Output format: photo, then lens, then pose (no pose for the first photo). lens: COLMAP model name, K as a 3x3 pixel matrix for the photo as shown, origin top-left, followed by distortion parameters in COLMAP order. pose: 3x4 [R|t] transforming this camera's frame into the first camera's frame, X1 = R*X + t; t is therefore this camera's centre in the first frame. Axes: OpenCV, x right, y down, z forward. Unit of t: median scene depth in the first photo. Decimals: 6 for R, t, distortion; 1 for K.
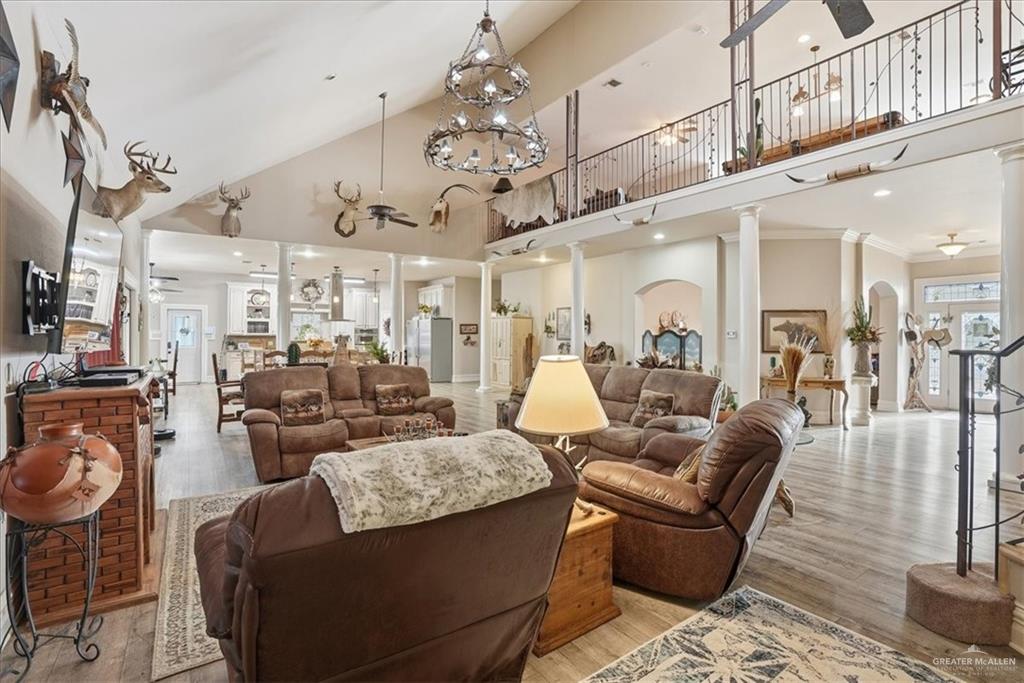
lens RADIAL K [[493.0, 0, 512.0], [0, 493.0, 341.5], [0, 0, 1]] dist [-0.073800, 0.031154]
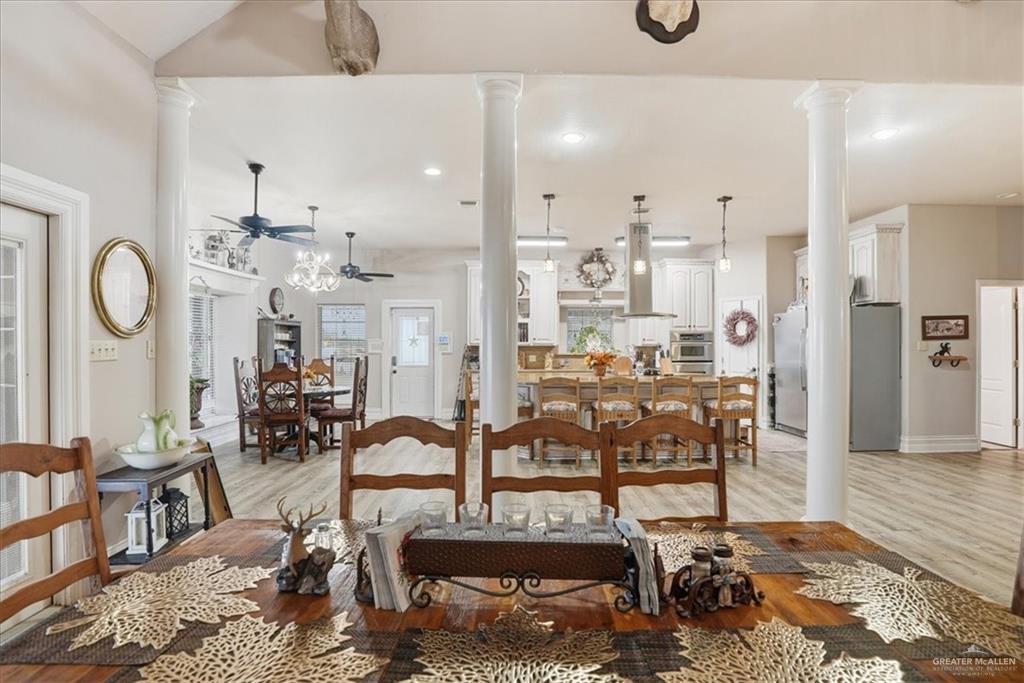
lens RADIAL K [[498.6, 0, 512.0], [0, 498.6, 341.5], [0, 0, 1]] dist [-0.078838, 0.034383]
pose [[0.835348, -0.009671, -0.549637, -0.173652], [-0.001227, 0.999810, -0.019456, -0.005198], [0.549720, 0.016927, 0.835177, 0.462290]]
